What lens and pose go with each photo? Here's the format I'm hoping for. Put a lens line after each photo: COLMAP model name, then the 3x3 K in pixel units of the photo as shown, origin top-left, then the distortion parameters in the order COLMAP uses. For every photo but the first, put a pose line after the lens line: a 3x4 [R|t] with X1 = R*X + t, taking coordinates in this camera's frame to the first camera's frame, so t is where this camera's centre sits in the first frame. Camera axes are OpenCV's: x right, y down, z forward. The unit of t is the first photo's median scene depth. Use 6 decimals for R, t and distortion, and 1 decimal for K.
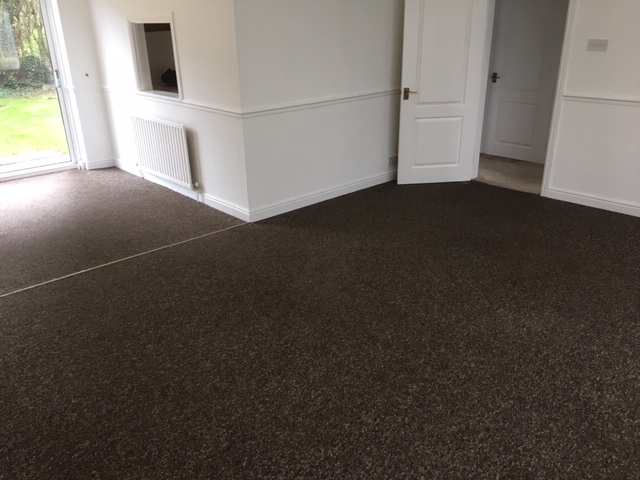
lens RADIAL K [[536.5, 0, 320.0], [0, 536.5, 240.0], [0, 0, 1]] dist [0.084549, -0.115556]
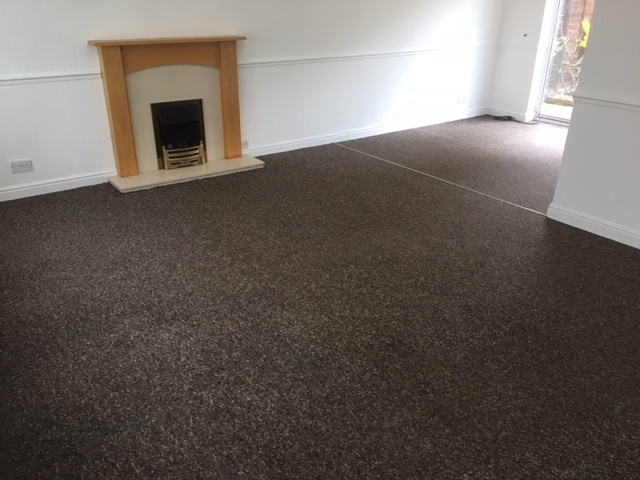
lens RADIAL K [[536.5, 0, 320.0], [0, 536.5, 240.0], [0, 0, 1]] dist [0.084549, -0.115556]
pose [[-0.104139, 0.432863, -0.895424, 0.958629], [-0.385566, 0.812341, 0.437541, -0.326084], [0.916785, 0.390810, 0.082301, 0.763365]]
